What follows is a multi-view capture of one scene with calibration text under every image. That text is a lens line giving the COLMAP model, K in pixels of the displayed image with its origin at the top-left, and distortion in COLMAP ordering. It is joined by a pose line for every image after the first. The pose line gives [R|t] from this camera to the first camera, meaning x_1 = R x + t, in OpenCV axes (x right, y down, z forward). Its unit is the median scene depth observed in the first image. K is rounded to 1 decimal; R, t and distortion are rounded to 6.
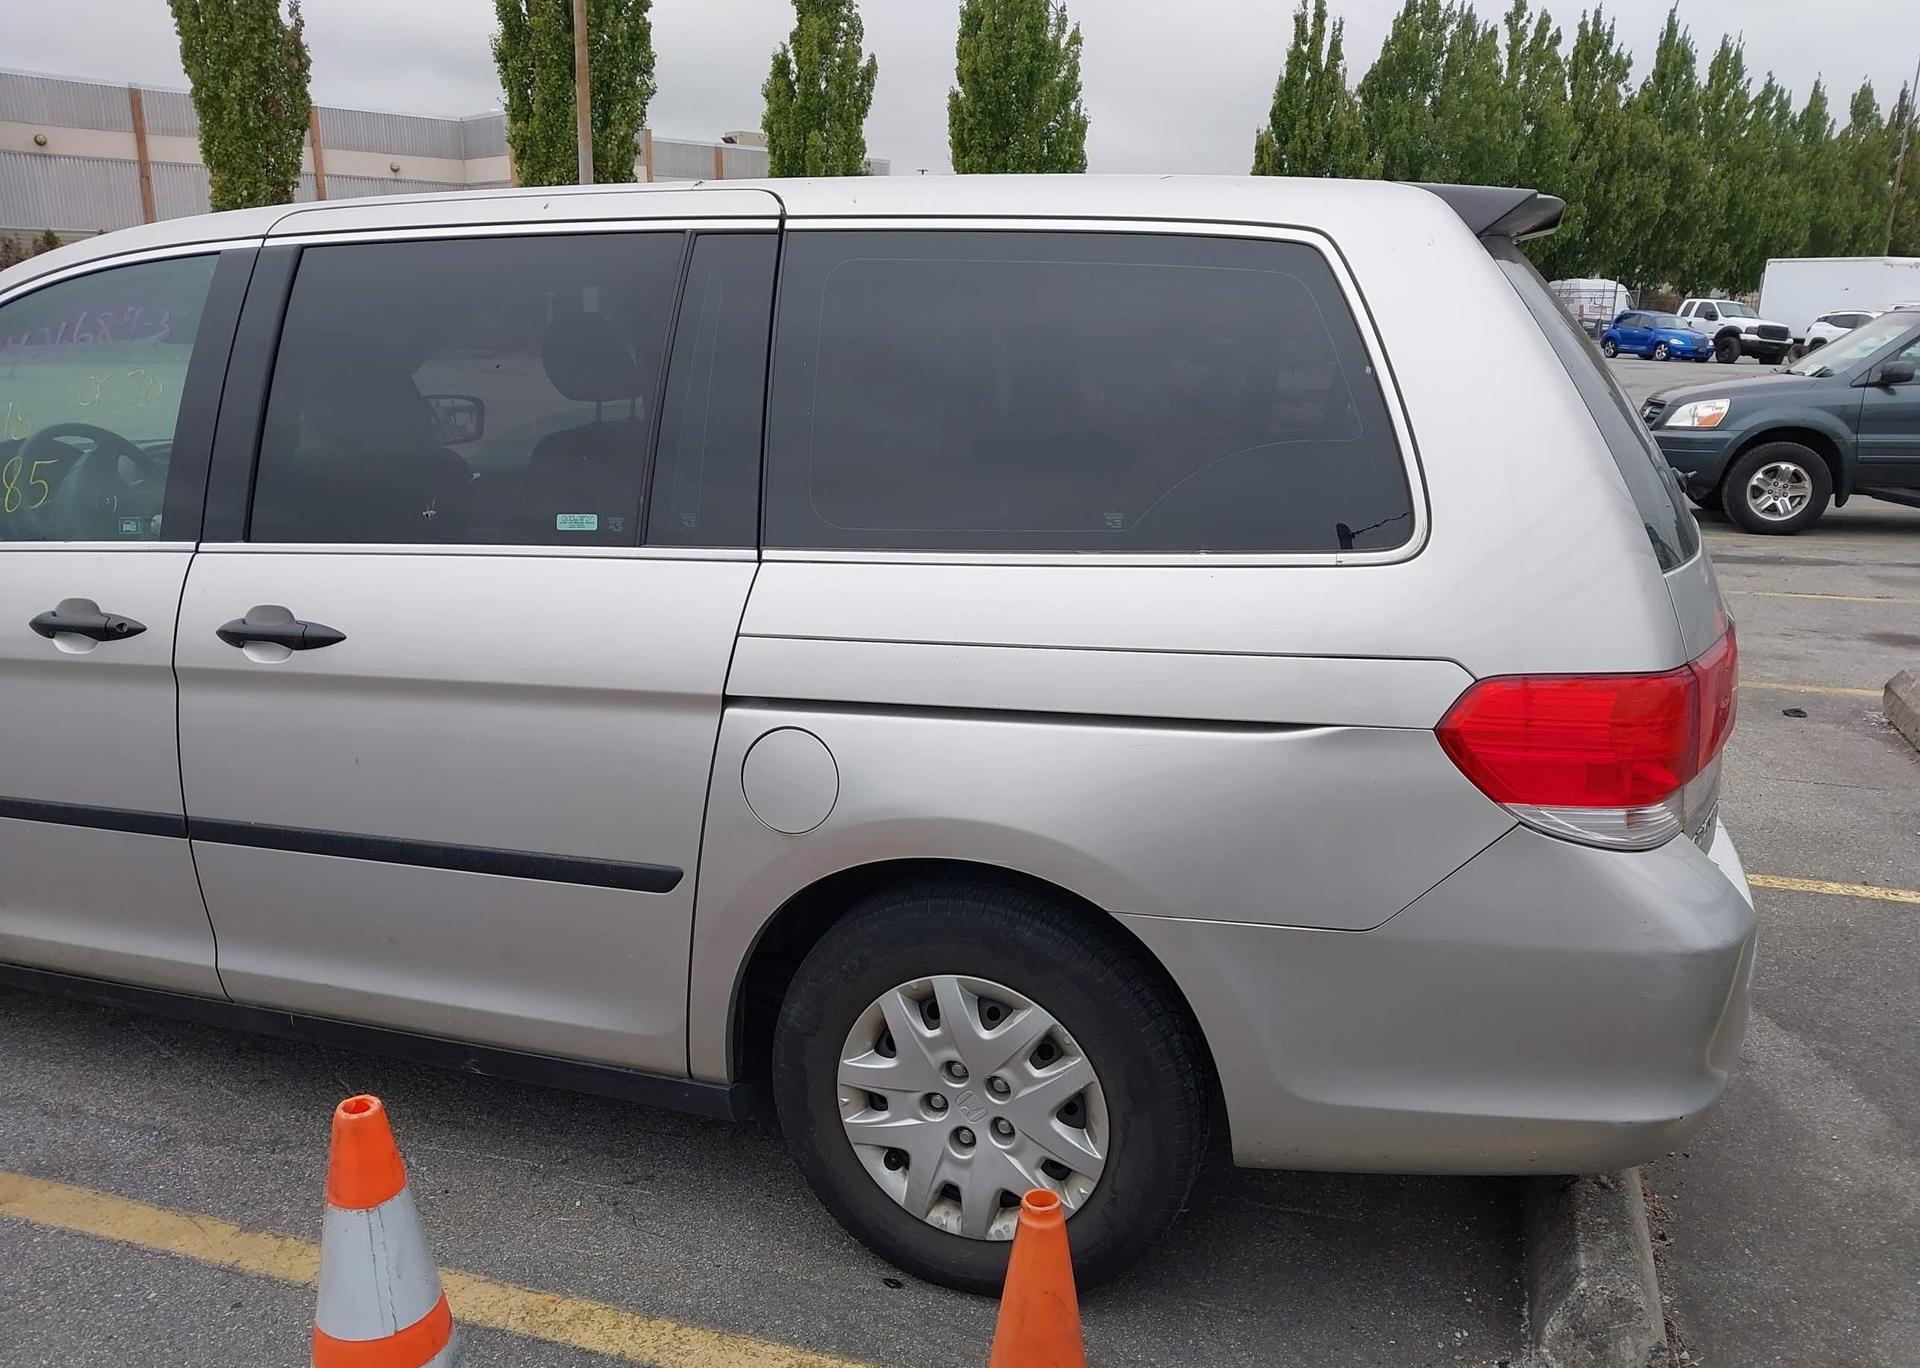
lens RADIAL K [[1506.8, 0, 963.9], [0, 1506.8, 688.5], [0, 0, 1]] dist [0.027541, -0.022451]
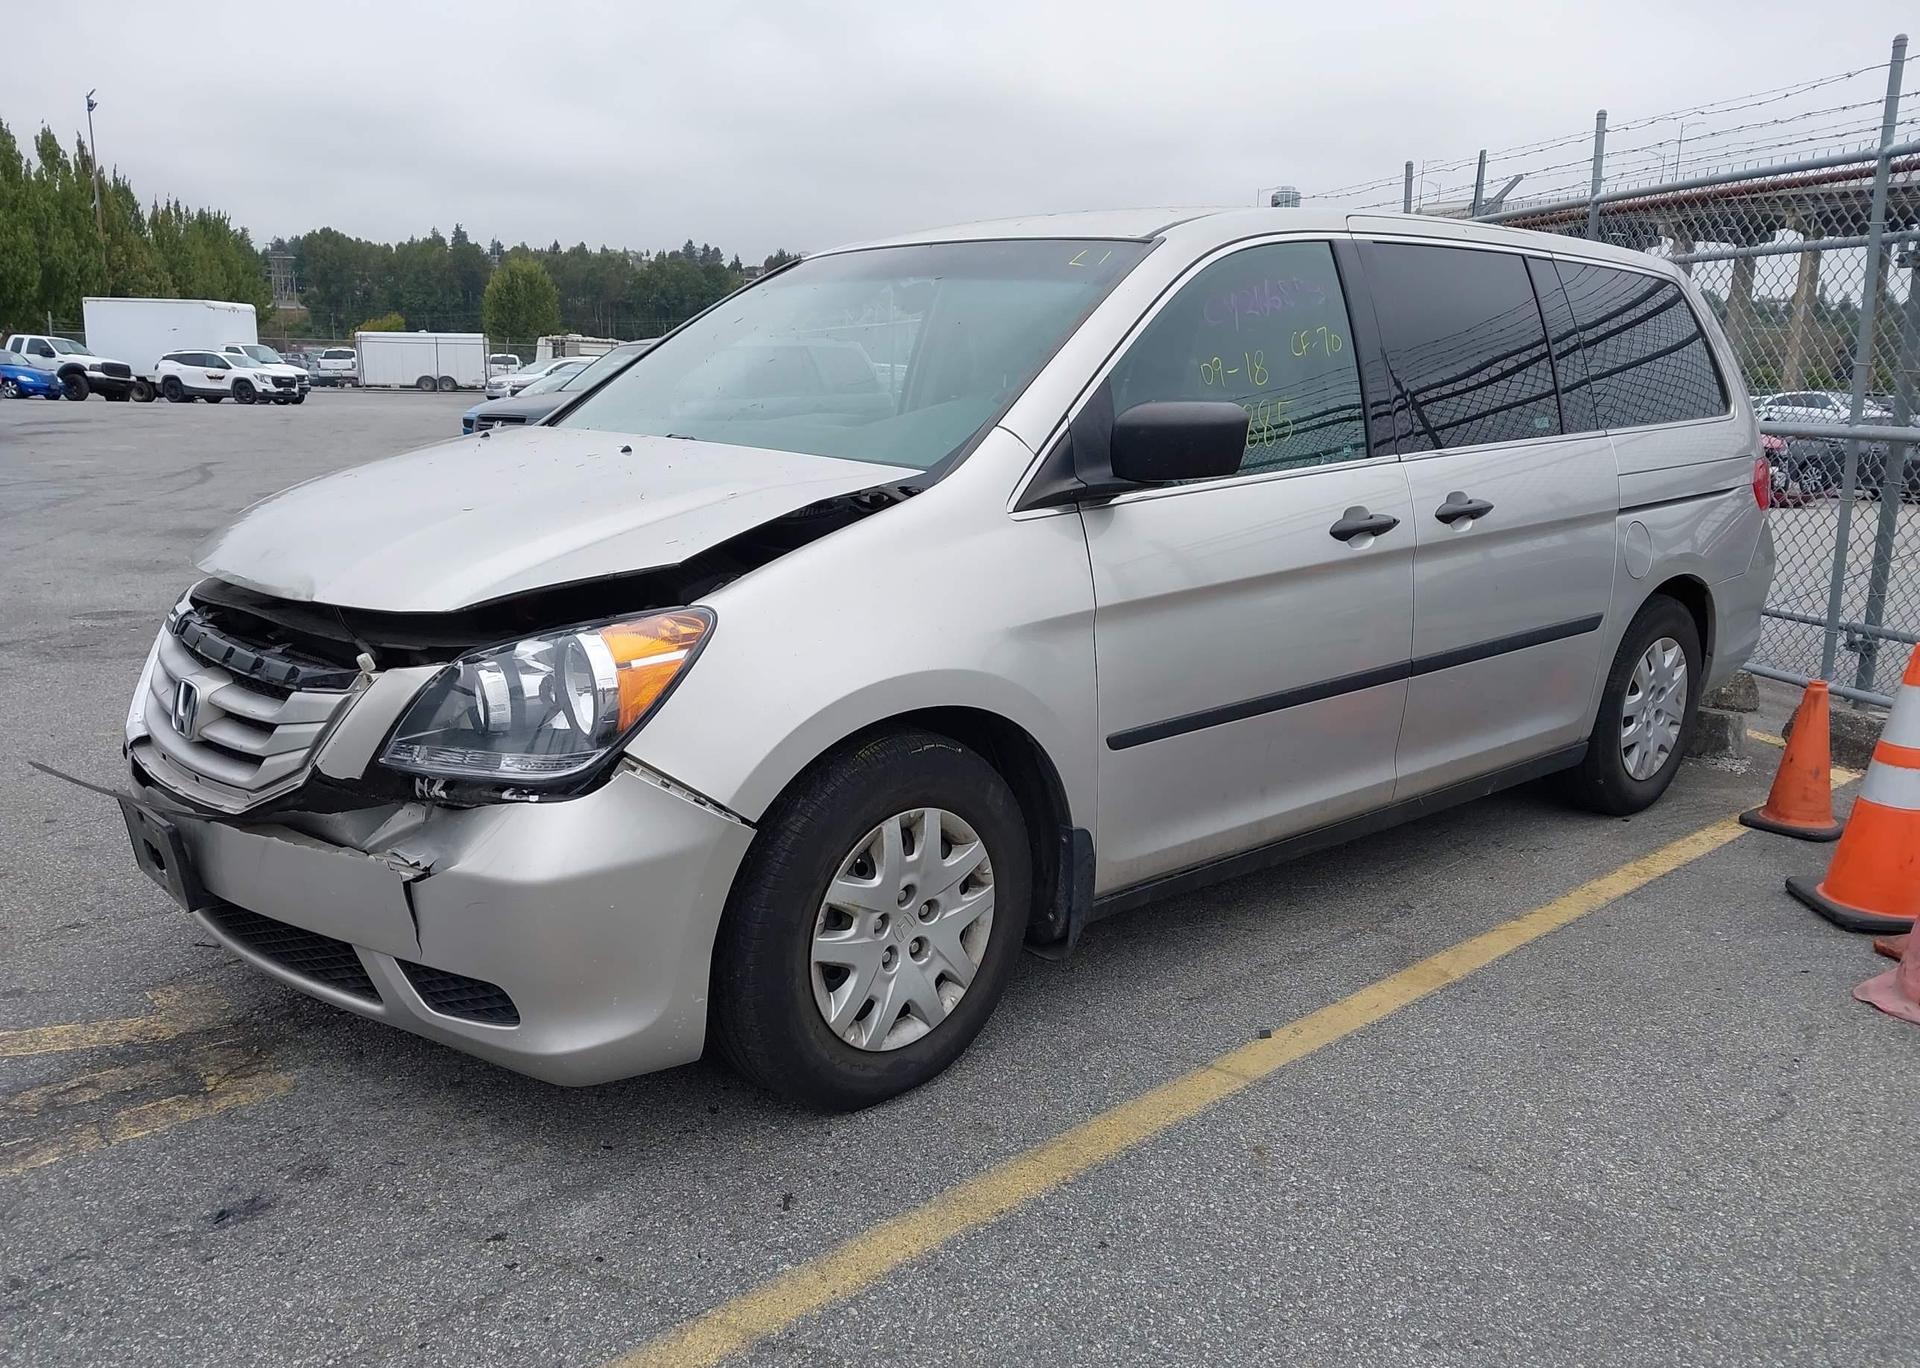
lens RADIAL K [[1506.8, 0, 961.5], [0, 1506.8, 690.3], [0, 0, 1]] dist [0.027541, -0.022451]
pose [[0.488254, -0.173846, 0.855211, -0.141248], [0.195832, 0.976792, 0.086758, -0.006431], [-0.850446, 0.125117, 0.510967, 0.049688]]
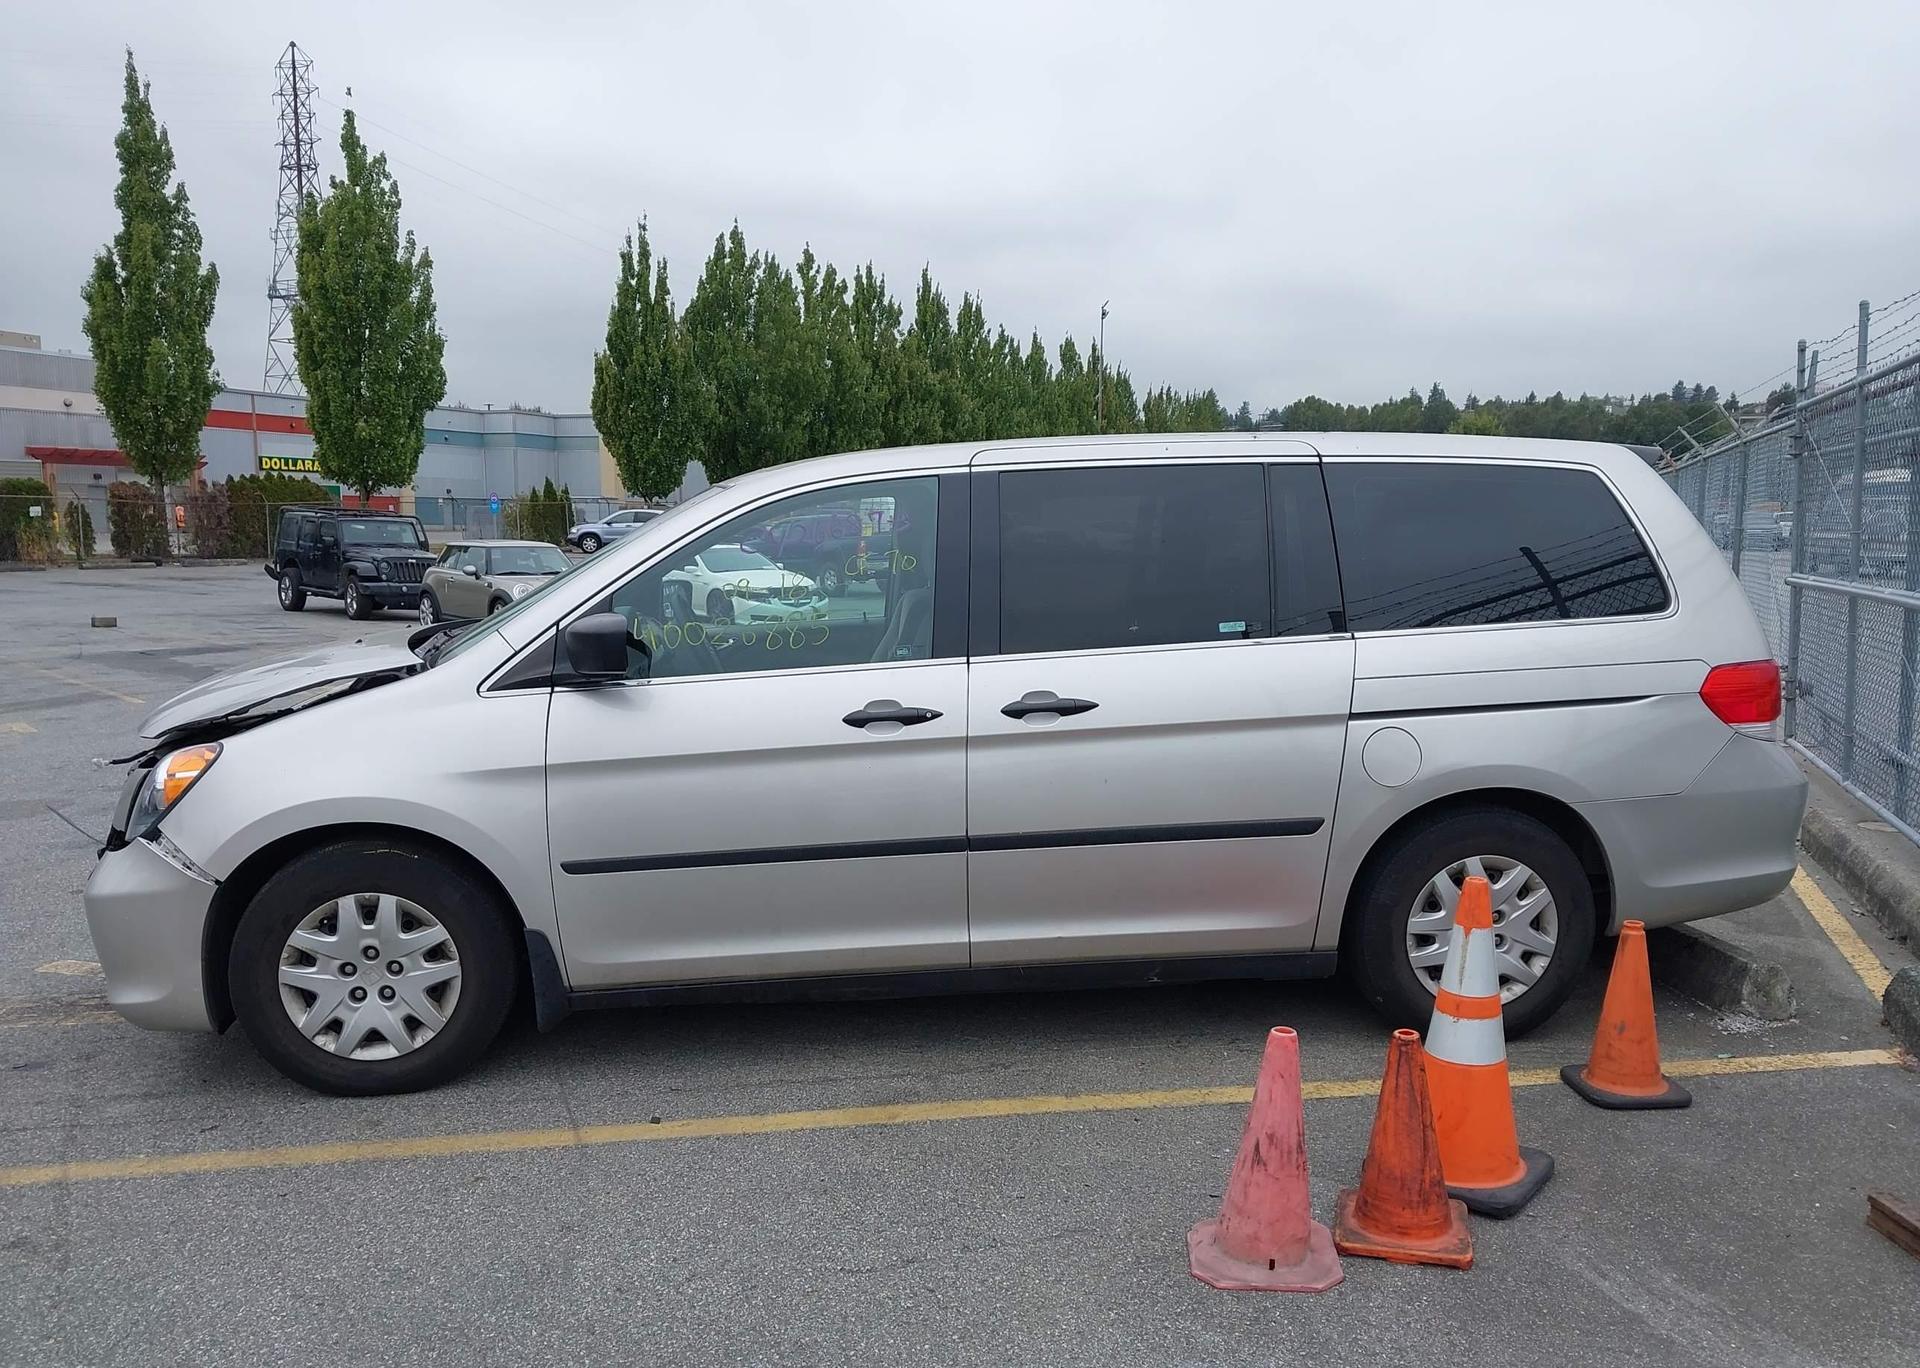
lens RADIAL K [[1506.8, 0, 961.0], [0, 1506.8, 680.6], [0, 0, 1]] dist [0.027541, -0.022451]
pose [[0.900185, -0.055143, 0.432004, -0.087586], [0.114845, 0.986897, -0.113334, 0.007492], [-0.420093, 0.151635, 0.894723, -0.027092]]
